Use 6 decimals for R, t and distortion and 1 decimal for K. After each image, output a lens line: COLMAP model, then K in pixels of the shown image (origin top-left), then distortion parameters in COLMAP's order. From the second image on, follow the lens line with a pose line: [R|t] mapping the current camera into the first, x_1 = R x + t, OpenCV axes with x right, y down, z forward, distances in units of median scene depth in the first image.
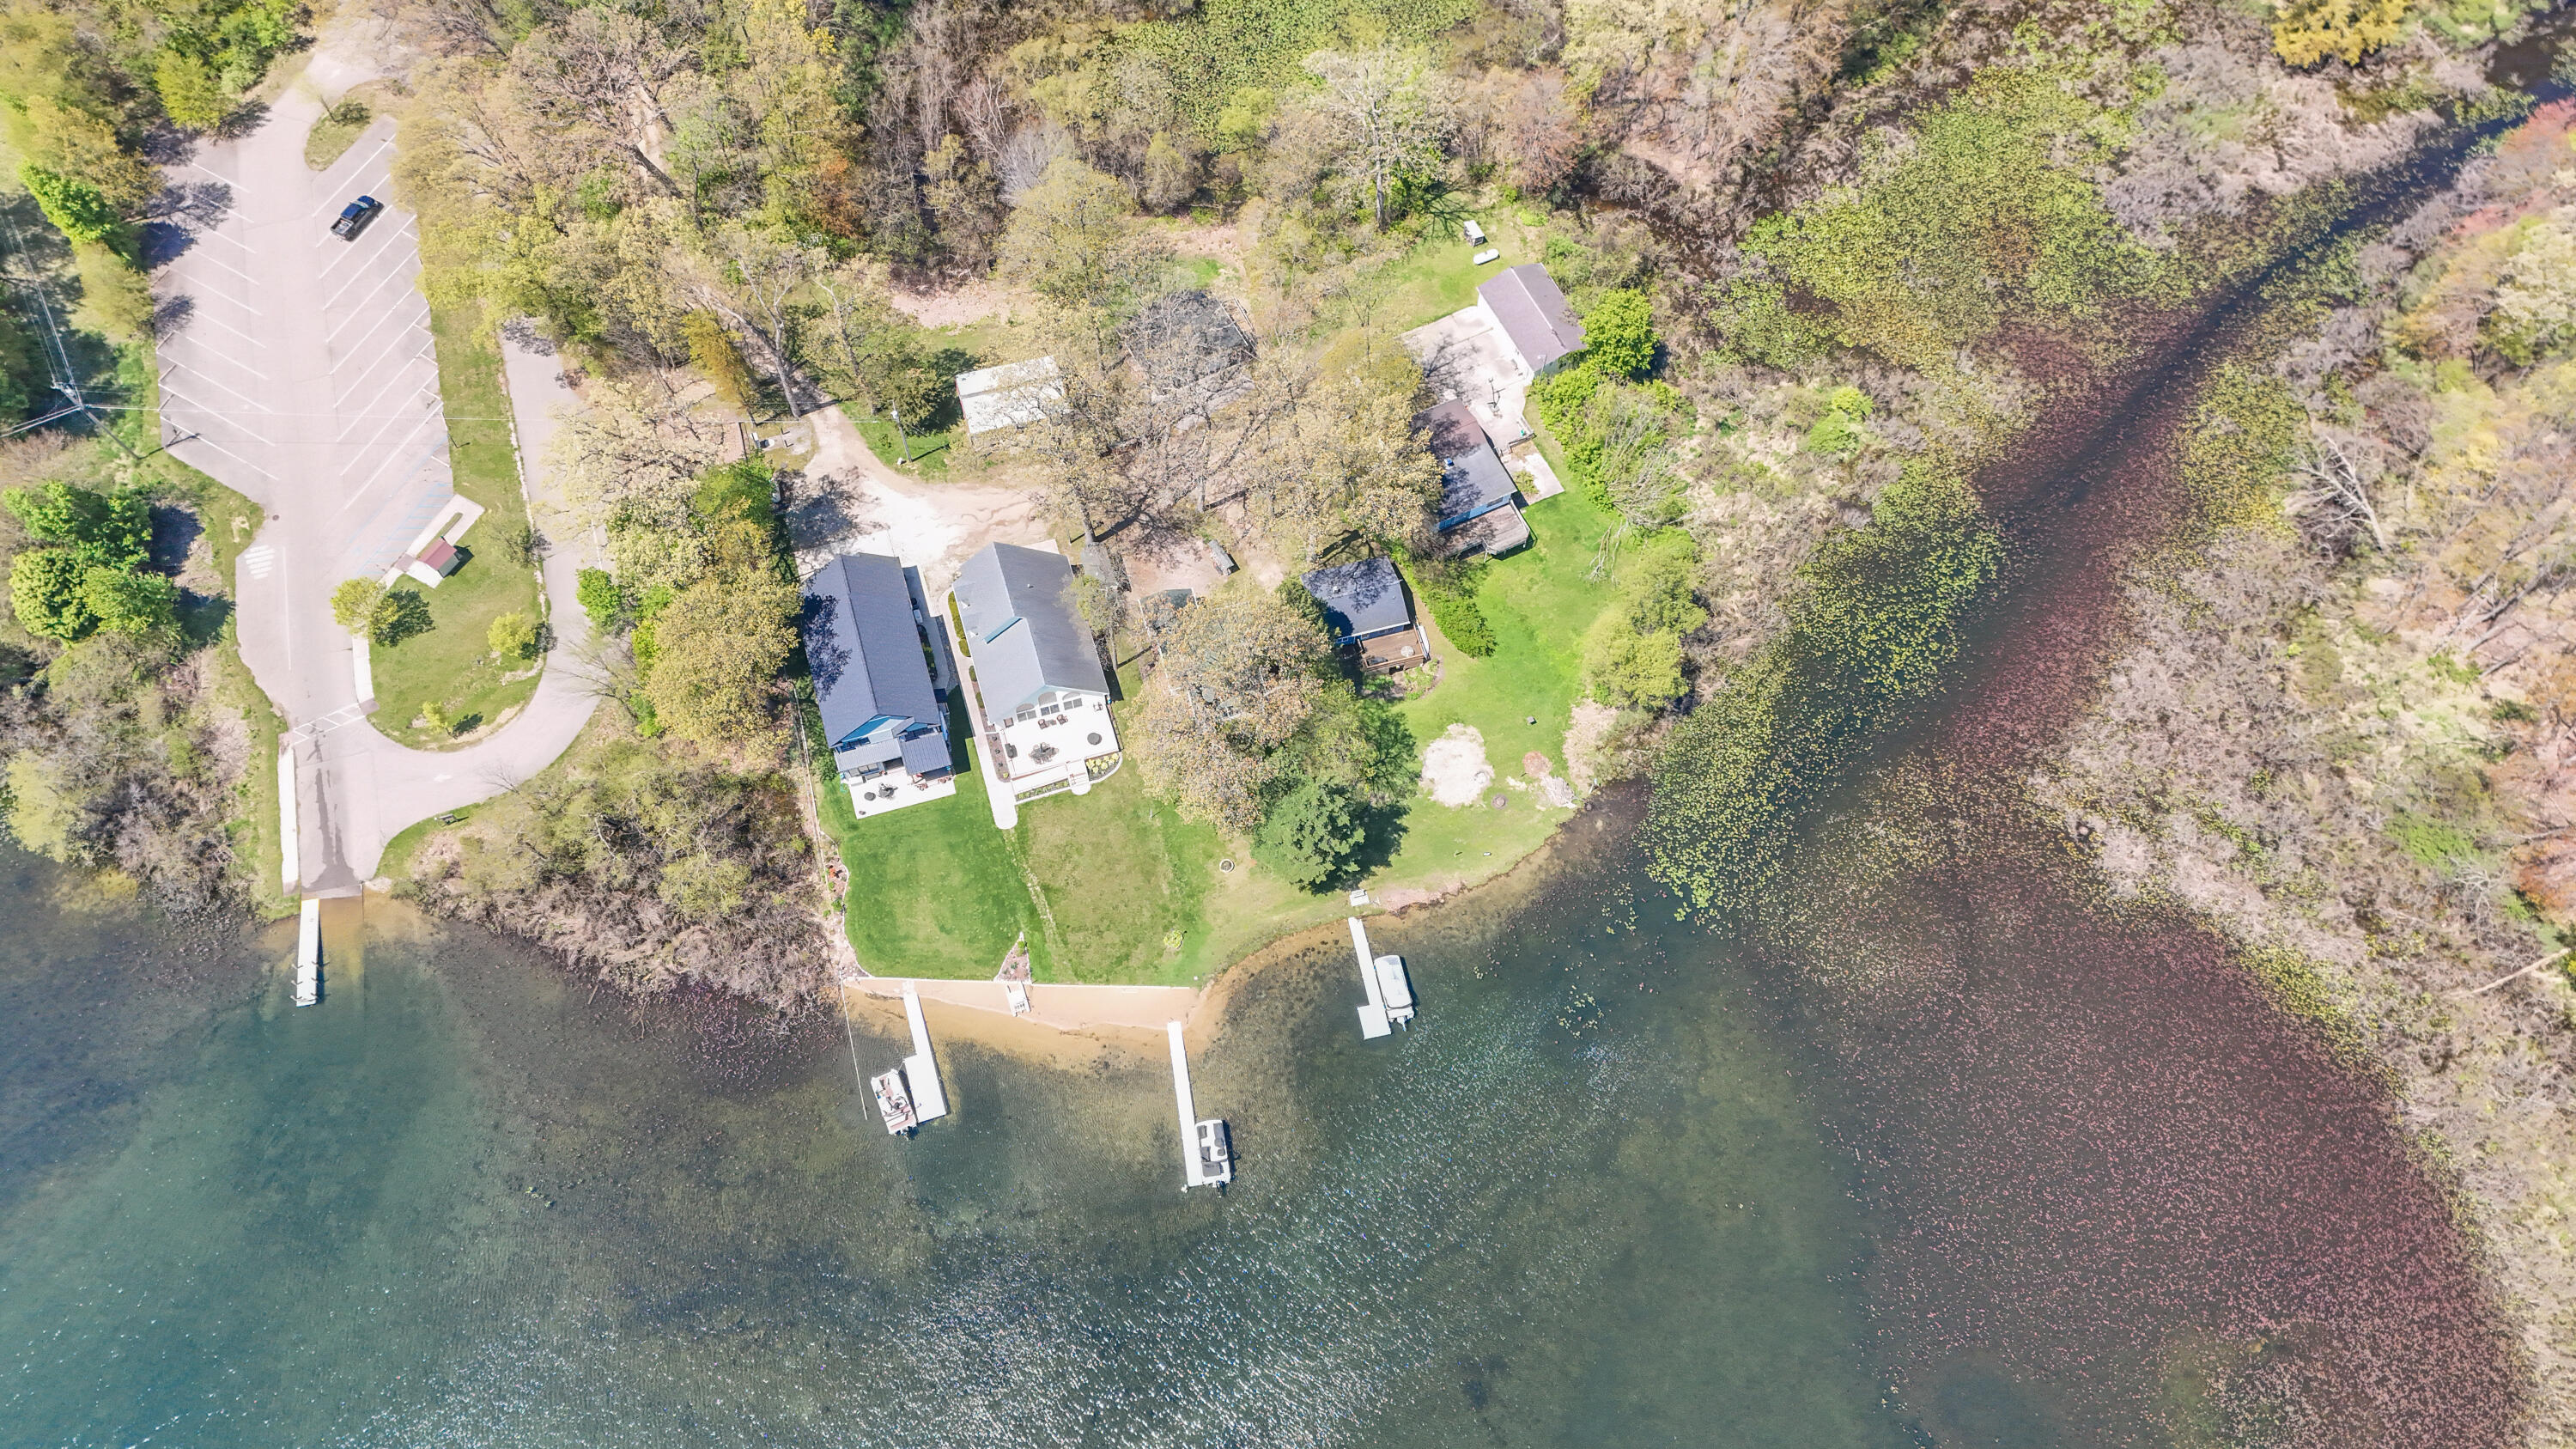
lens RADIAL K [[1857.5, 0, 1275.1], [0, 1857.5, 728.8], [0, 0, 1]] dist [0.104114, -0.095059]
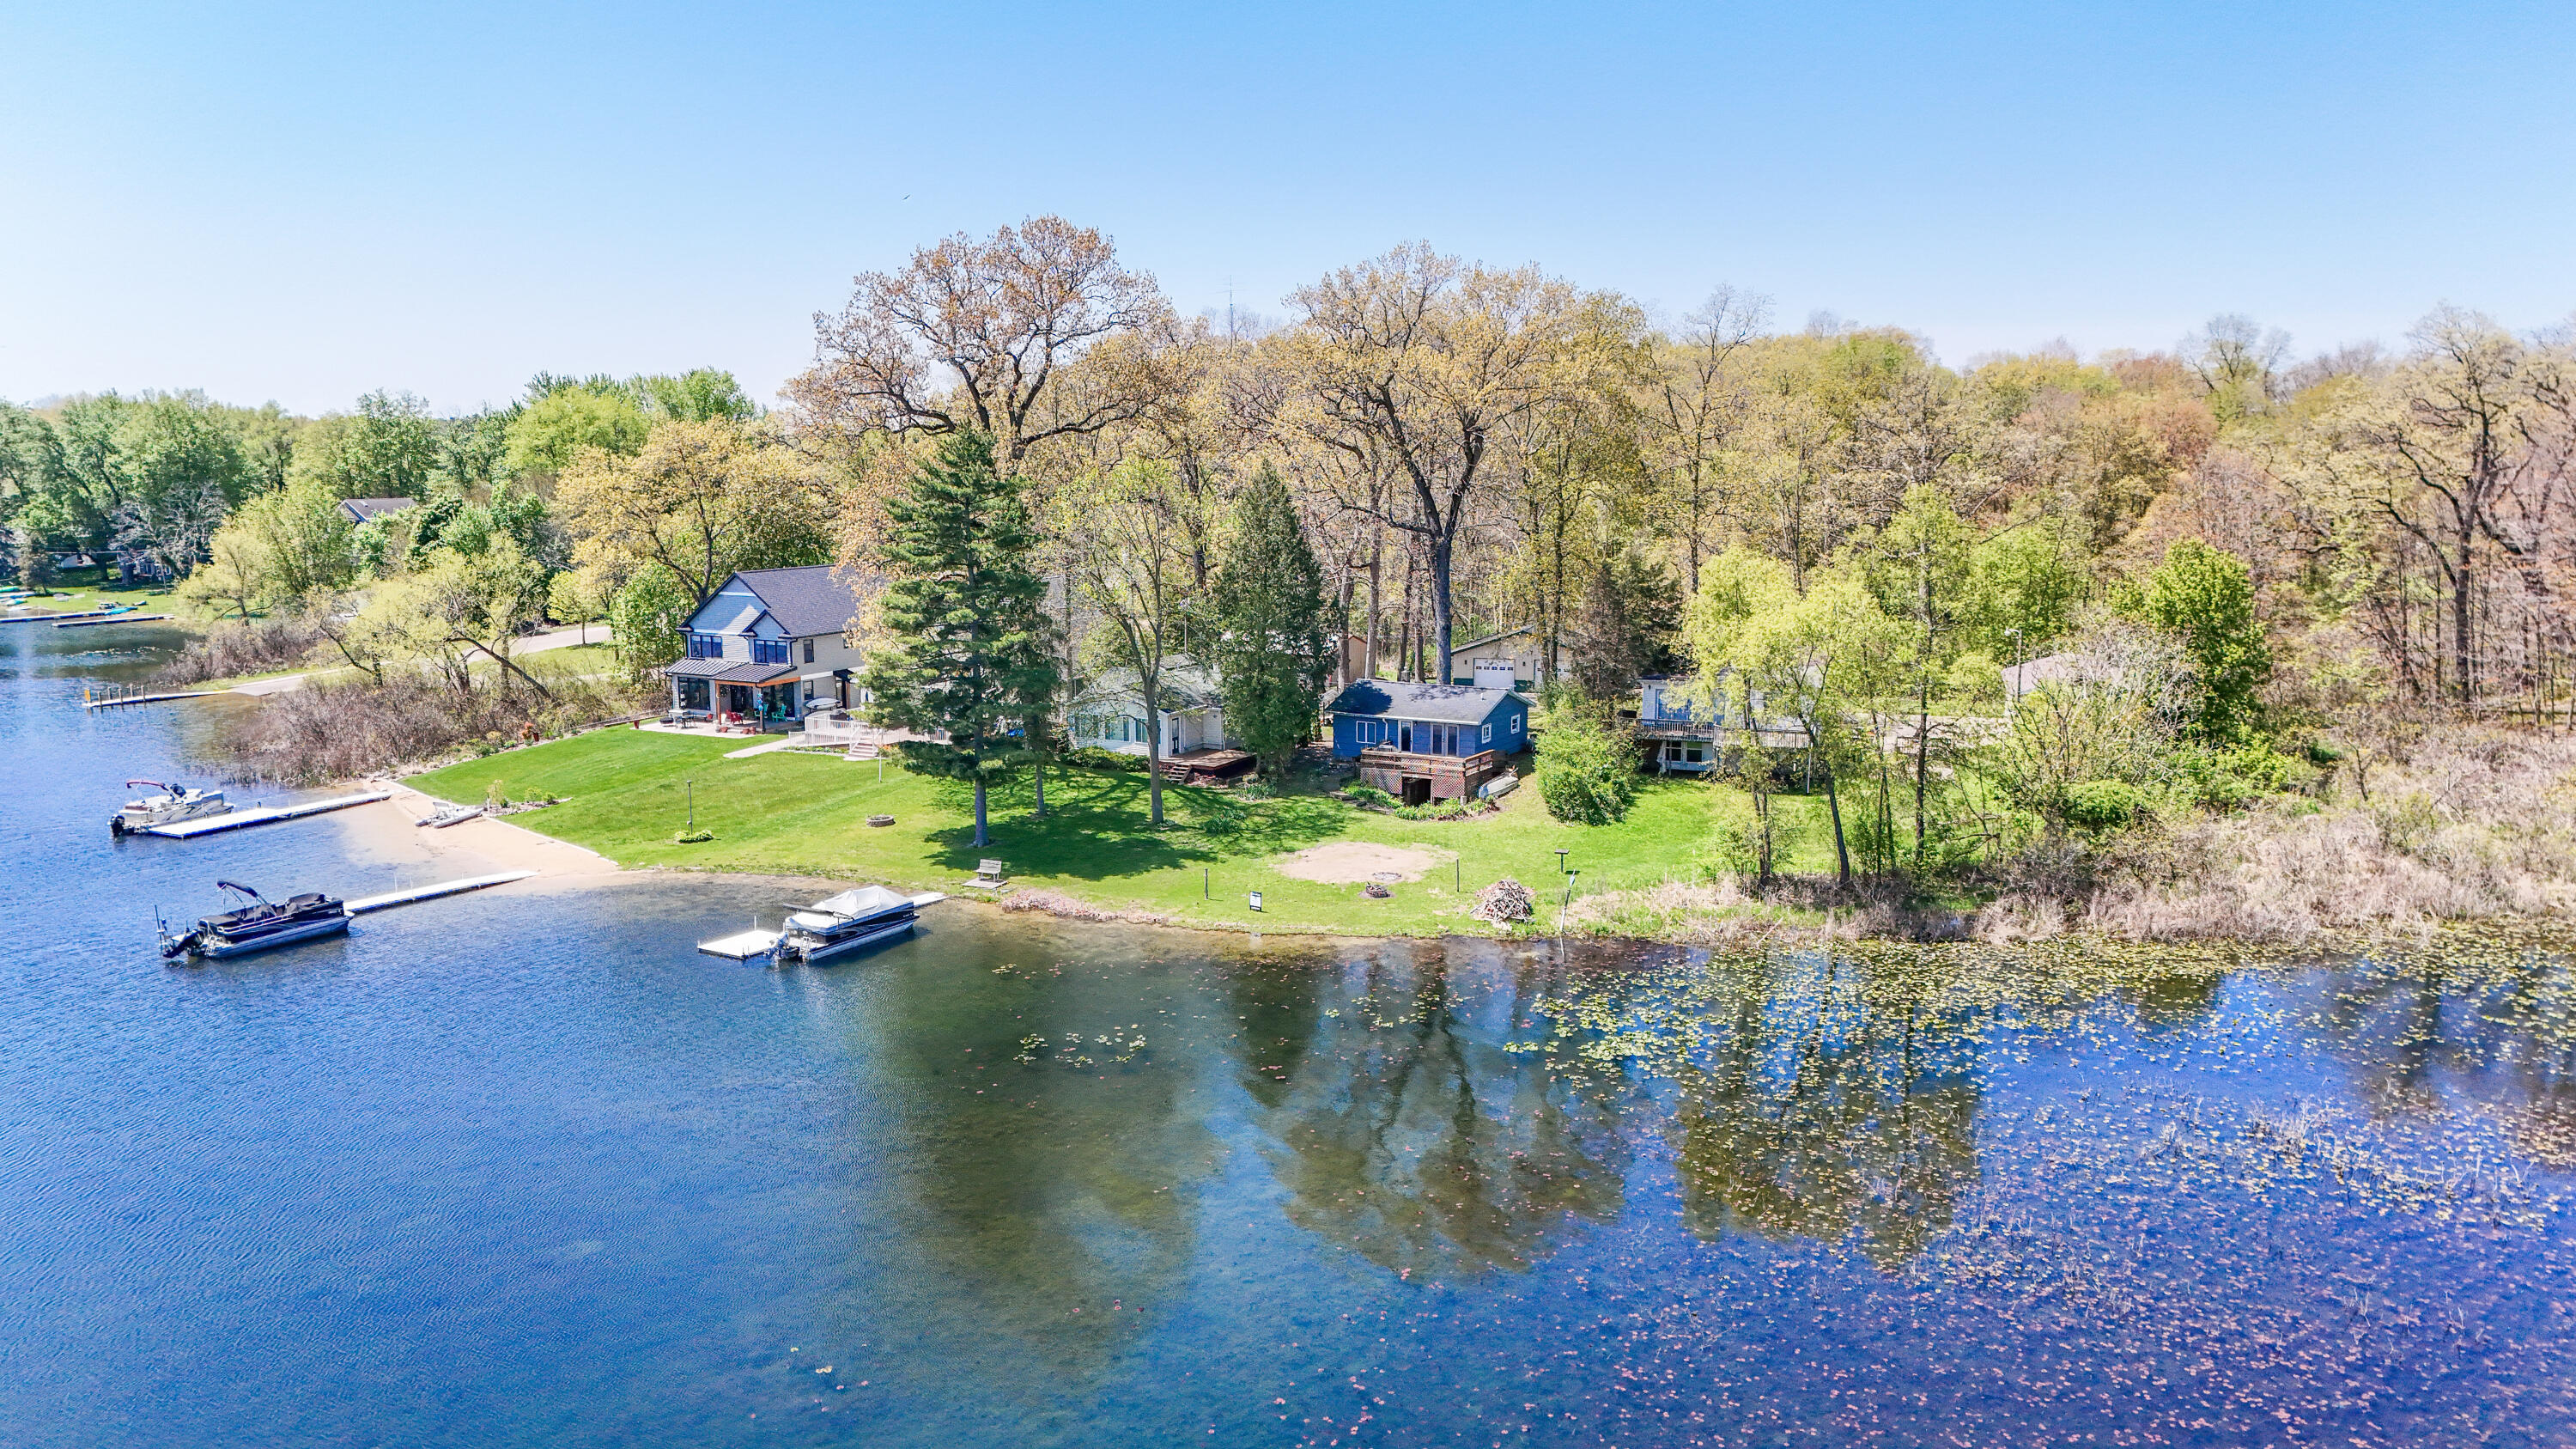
lens RADIAL K [[1878.7, 0, 1293.3], [0, 1878.7, 721.0], [0, 0, 1]] dist [0.091518, -0.084409]
pose [[0.713715, 0.081896, -0.695632, 0.408429], [-0.621119, 0.533058, -0.574509, 0.282096], [0.323762, 0.842106, 0.431319, 0.764402]]
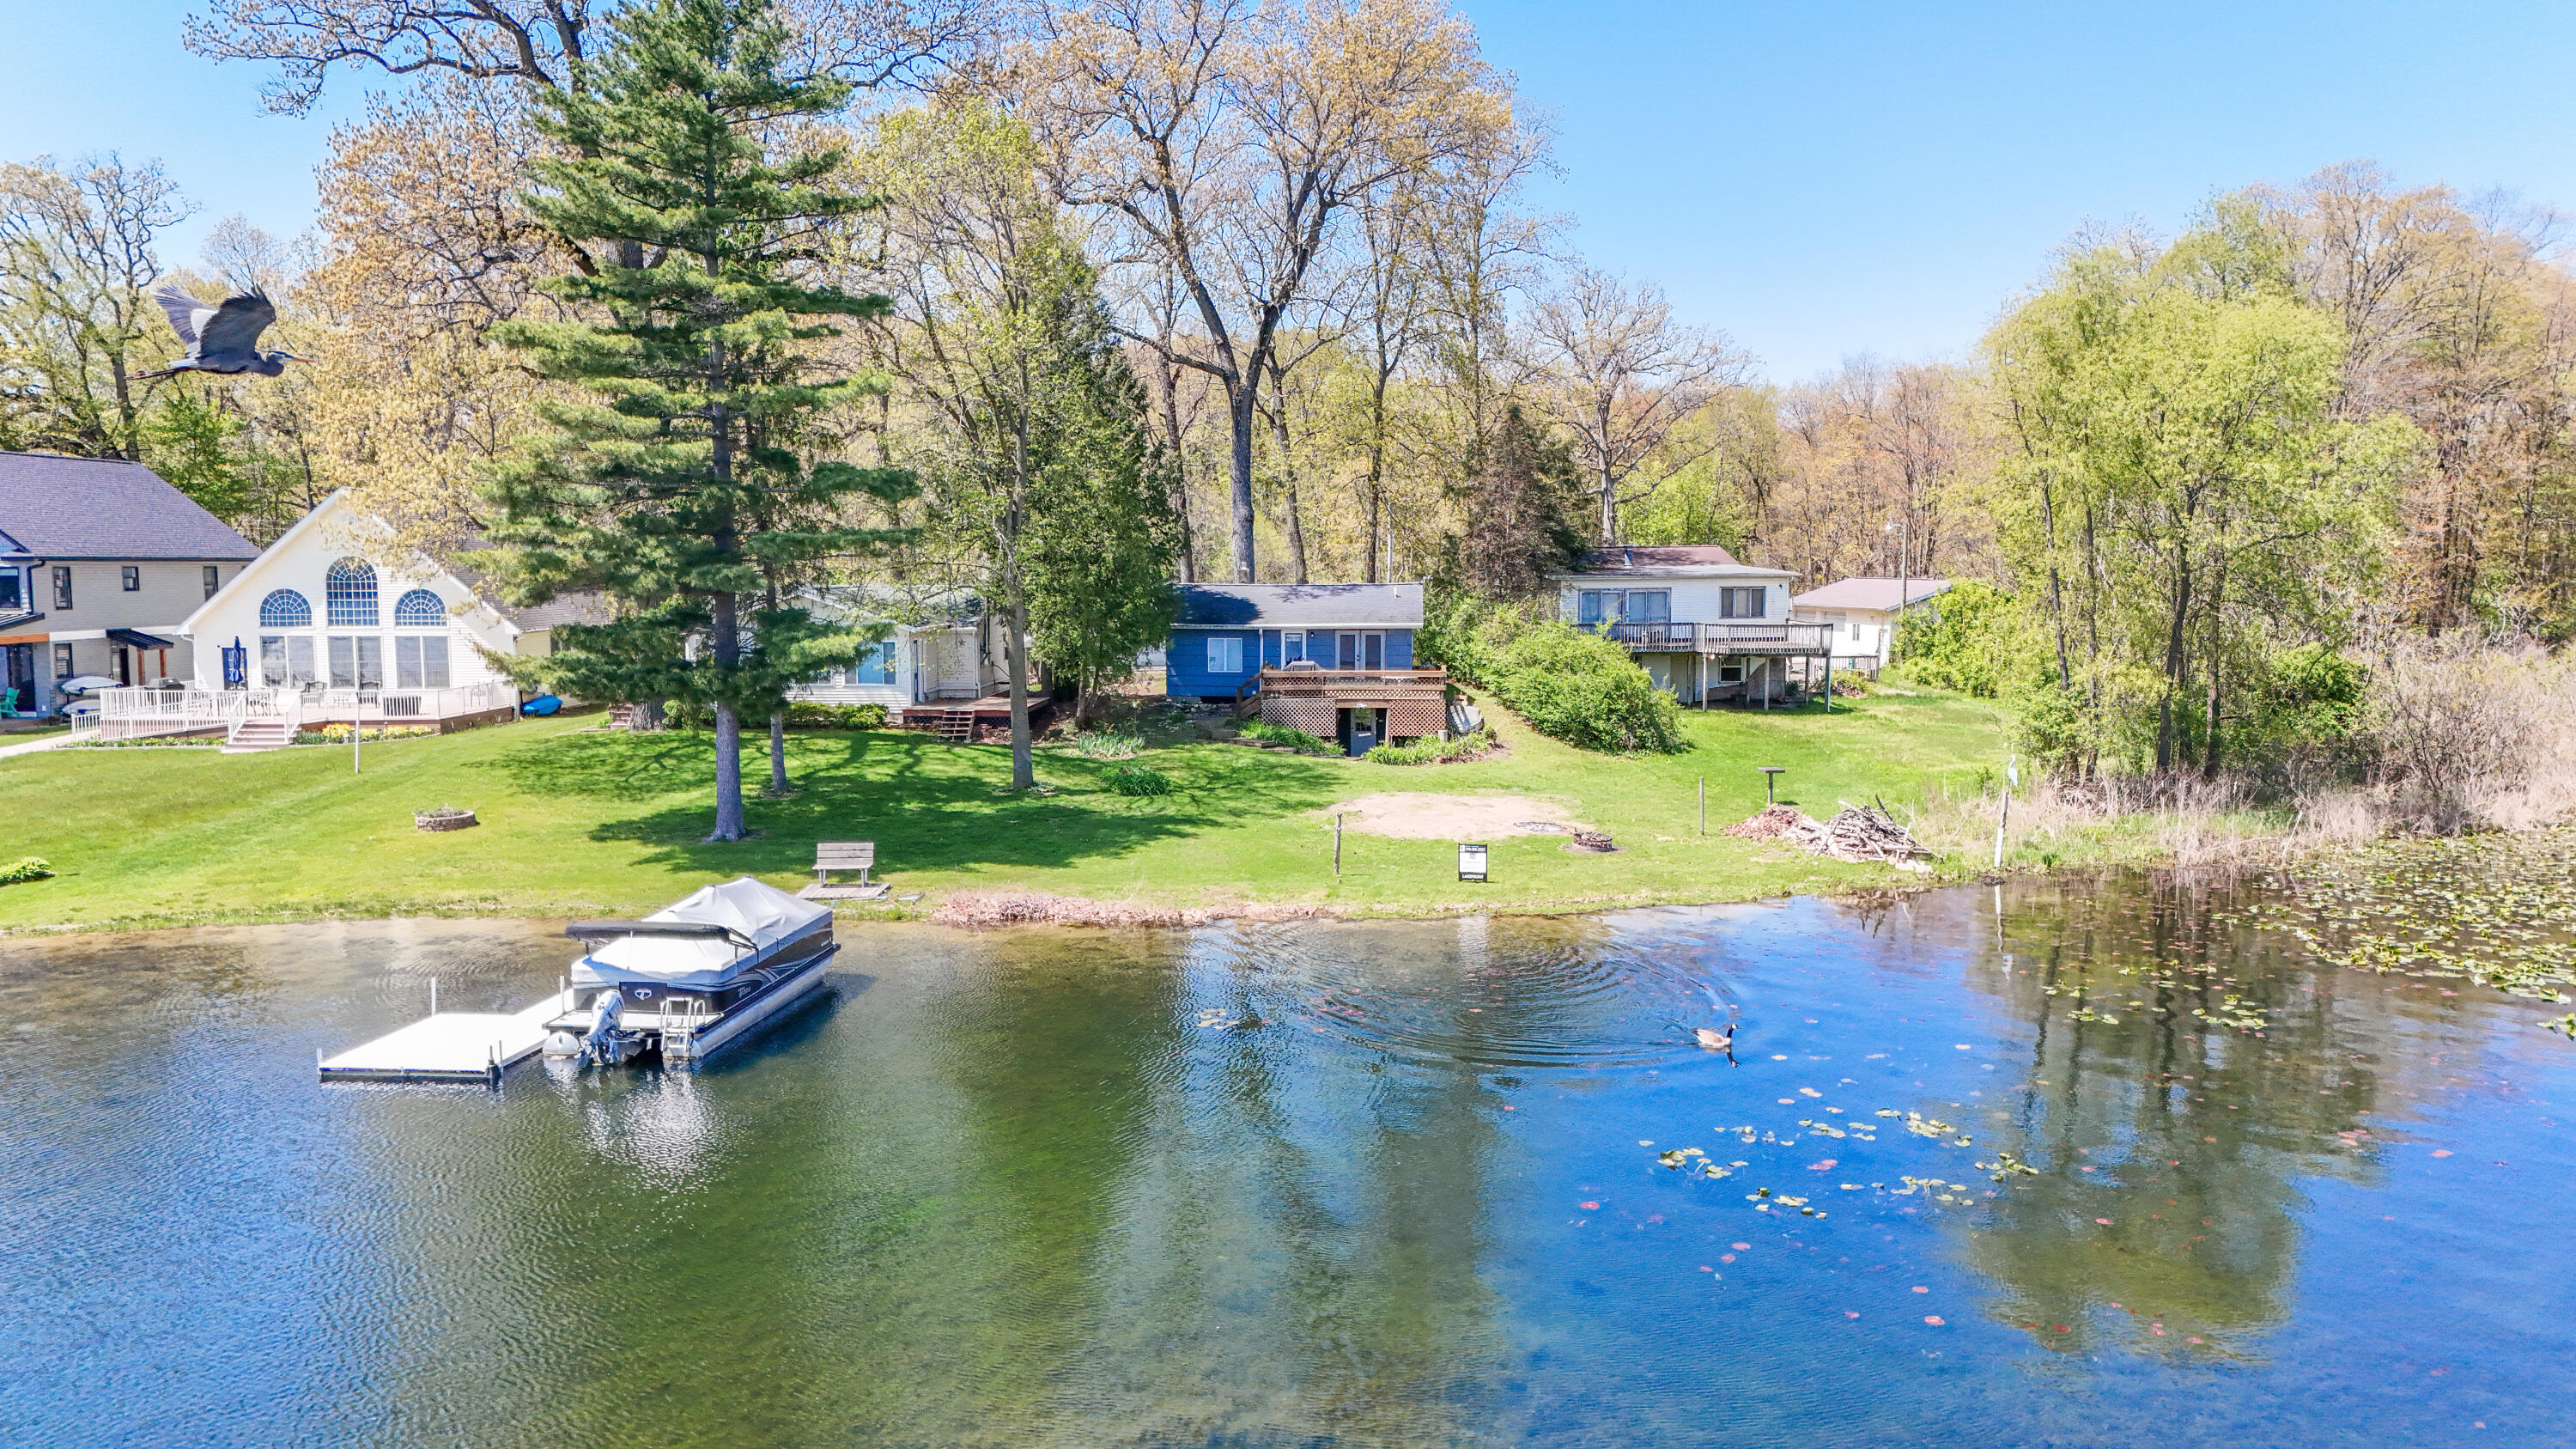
lens RADIAL K [[1882.3, 0, 1293.4], [0, 1882.3, 726.5], [0, 0, 1]] dist [0.091424, -0.087429]
pose [[0.948811, 0.006602, -0.315775, 0.160260], [-0.273634, 0.516500, -0.811389, 0.239843], [0.157741, 0.856261, 0.491868, 0.854740]]
